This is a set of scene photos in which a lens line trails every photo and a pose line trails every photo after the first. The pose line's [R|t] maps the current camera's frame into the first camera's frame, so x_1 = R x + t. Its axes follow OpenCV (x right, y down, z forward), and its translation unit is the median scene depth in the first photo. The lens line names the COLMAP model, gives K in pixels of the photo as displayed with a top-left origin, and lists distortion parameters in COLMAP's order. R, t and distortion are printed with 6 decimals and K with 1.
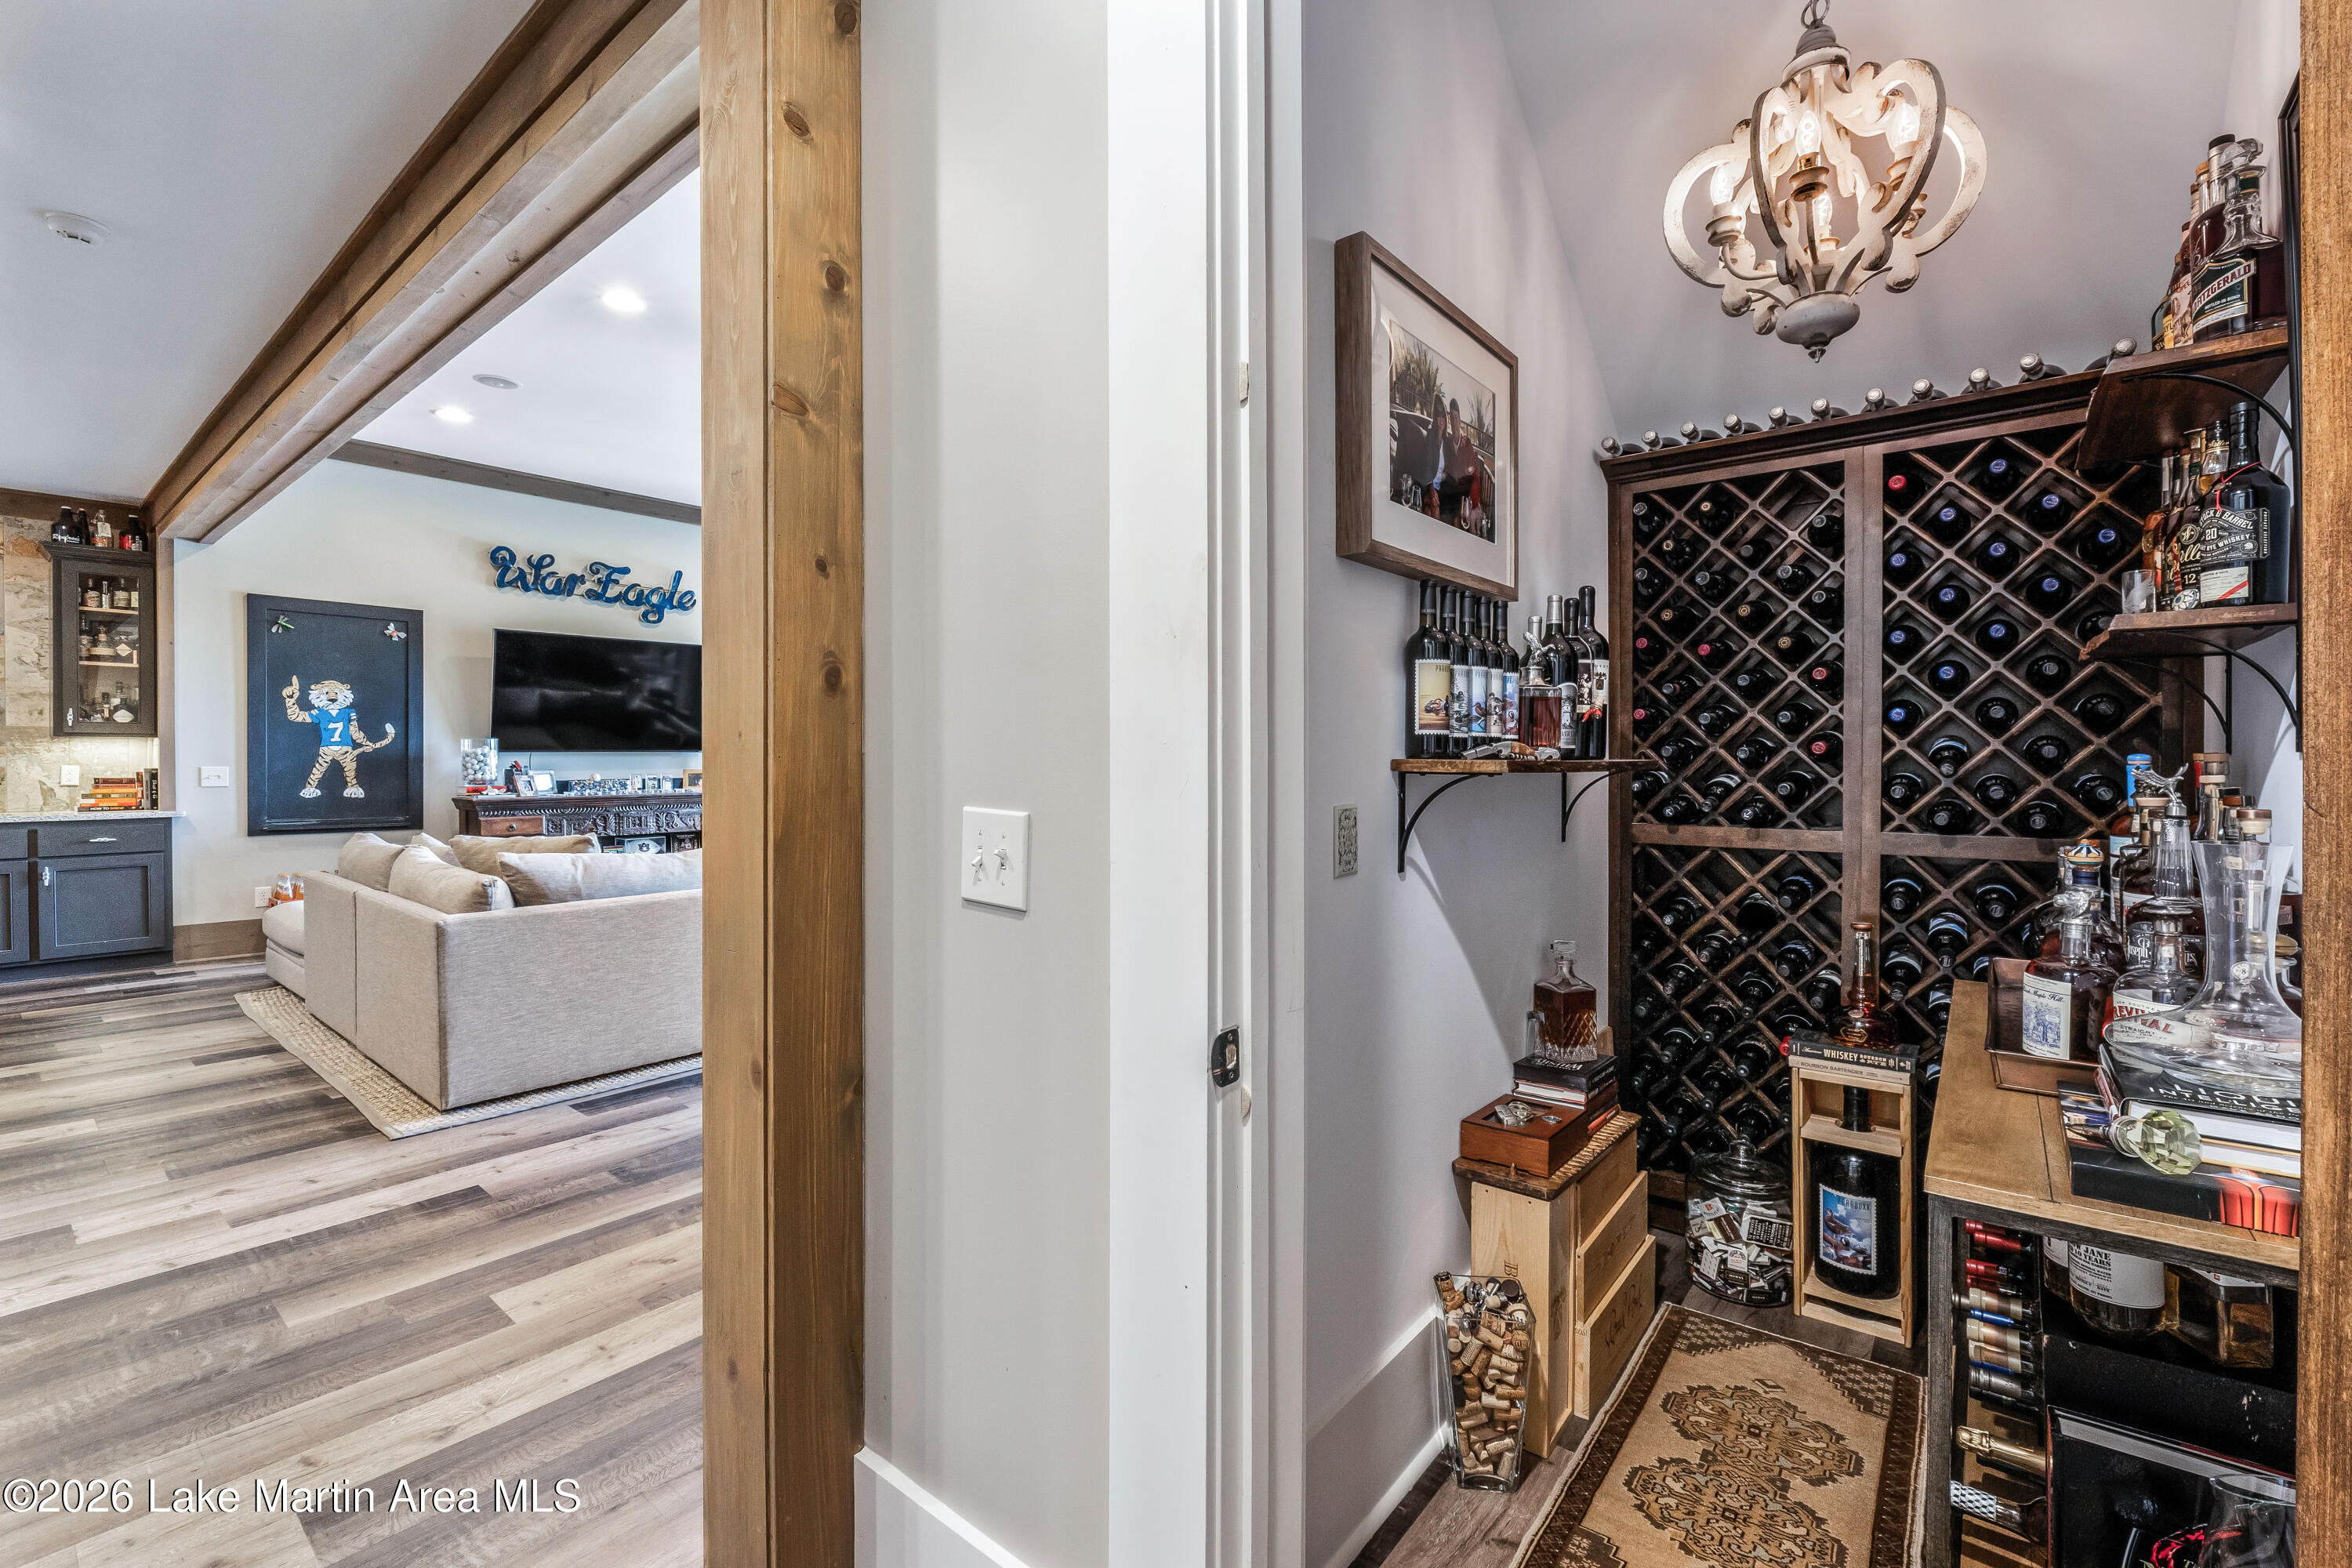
lens RADIAL K [[997.7, 0, 1166.9], [0, 997.7, 769.8], [0, 0, 1]] dist [-0.005769, -0.000666]
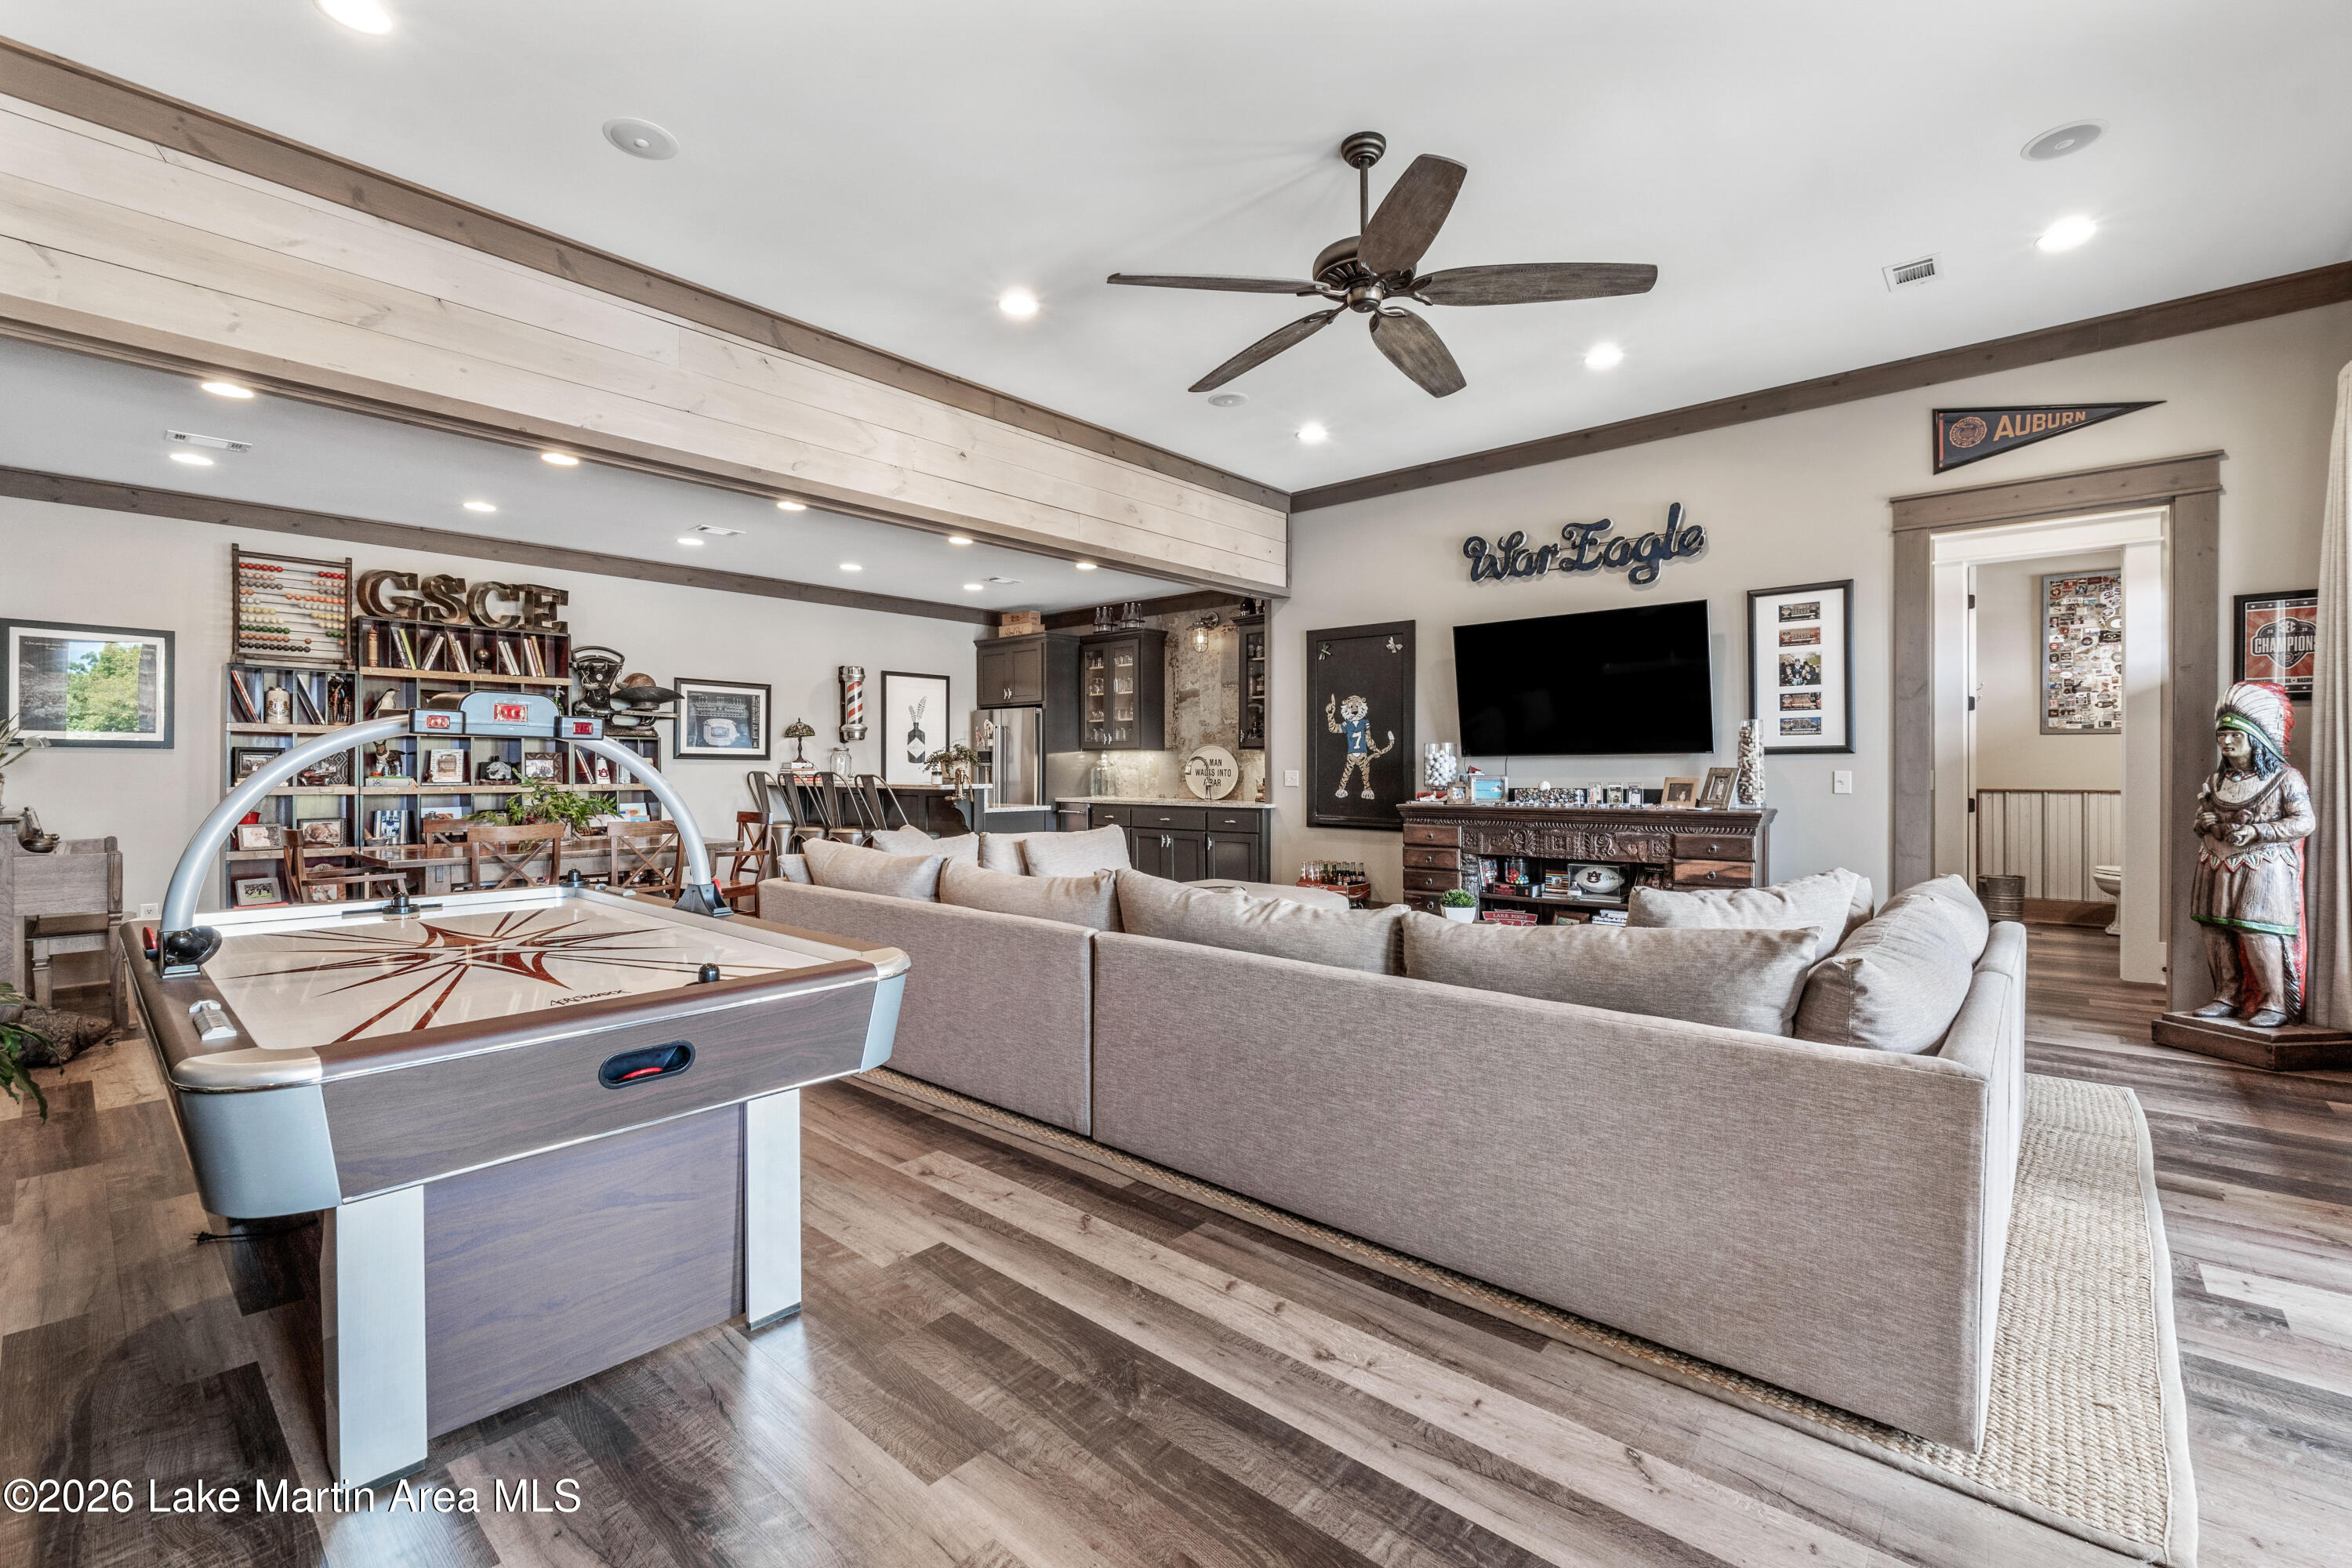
lens RADIAL K [[997.7, 0, 1159.8], [0, 997.7, 773.6], [0, 0, 1]] dist [-0.005769, -0.000666]
pose [[-0.041741, 0.004598, -0.999118, 0.340255], [-0.010067, 0.999937, 0.005022, -0.004409], [0.999078, 0.010267, -0.041692, 0.903035]]
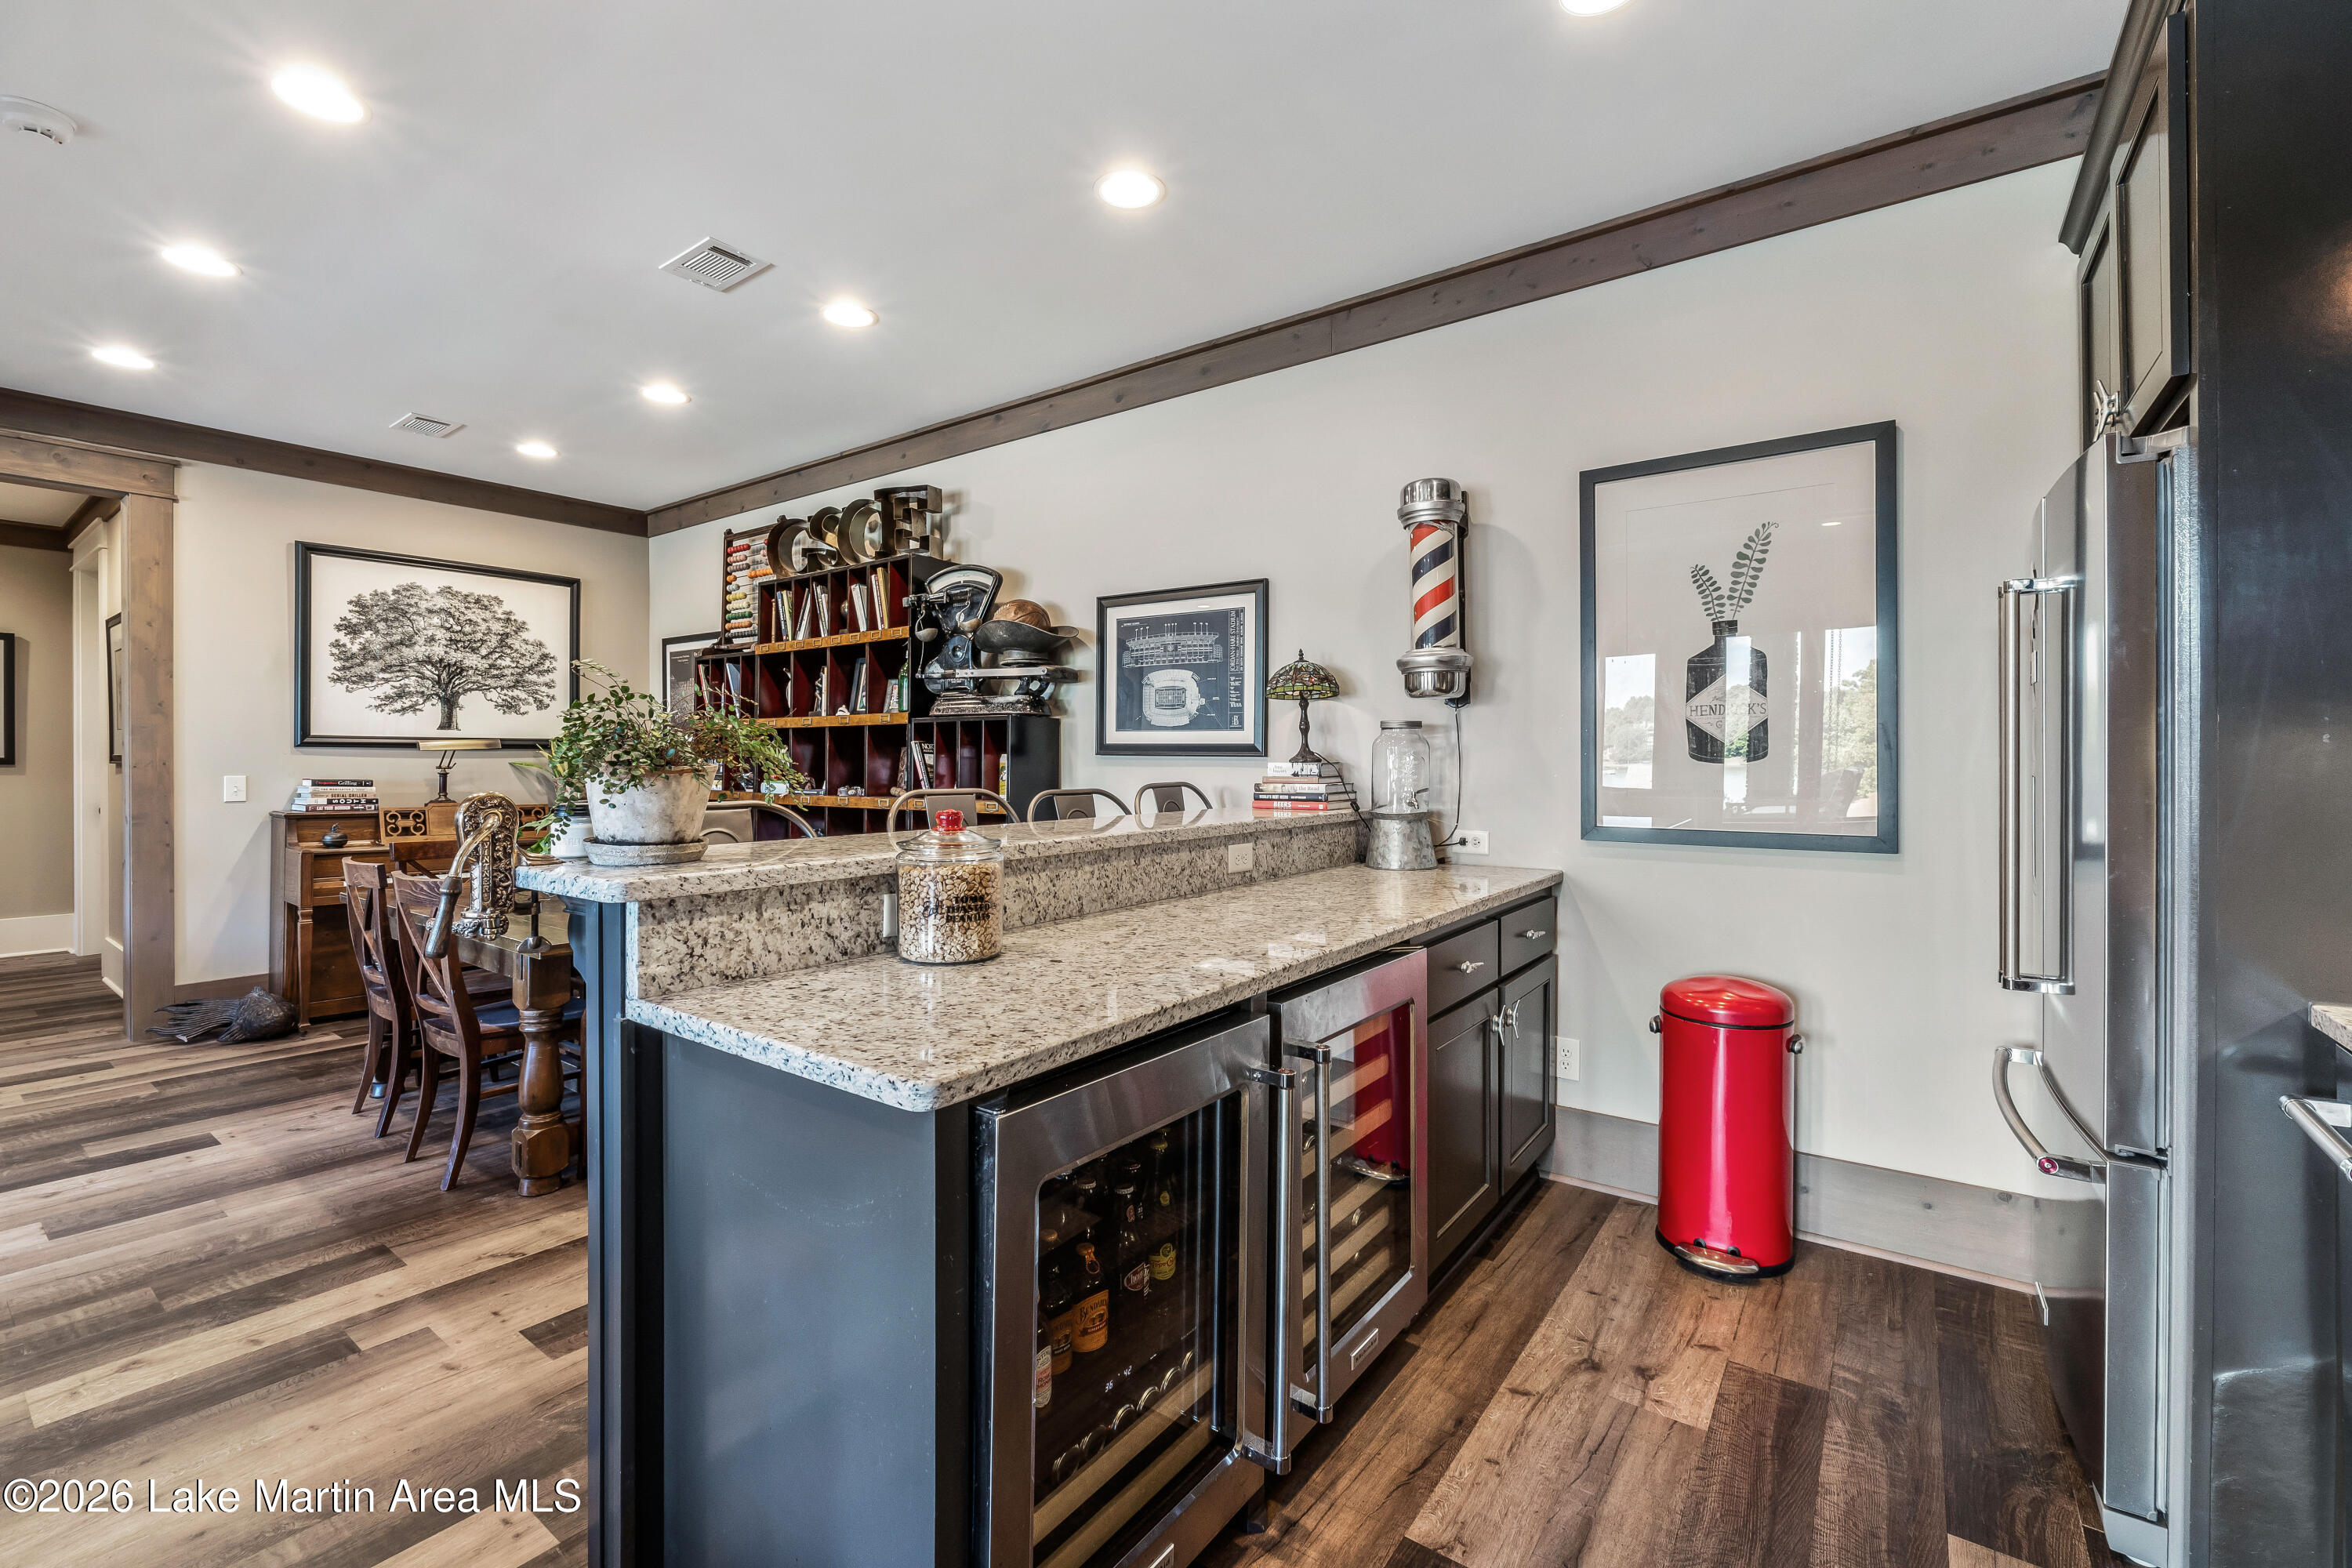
lens RADIAL K [[997.7, 0, 1167.4], [0, 997.7, 762.0], [0, 0, 1]] dist [-0.005769, -0.000666]
pose [[-0.998981, -0.003621, -0.044996, -0.958114], [-0.004135, 0.999927, 0.011318, -0.014055], [0.044952, 0.011492, -0.998923, 0.892019]]
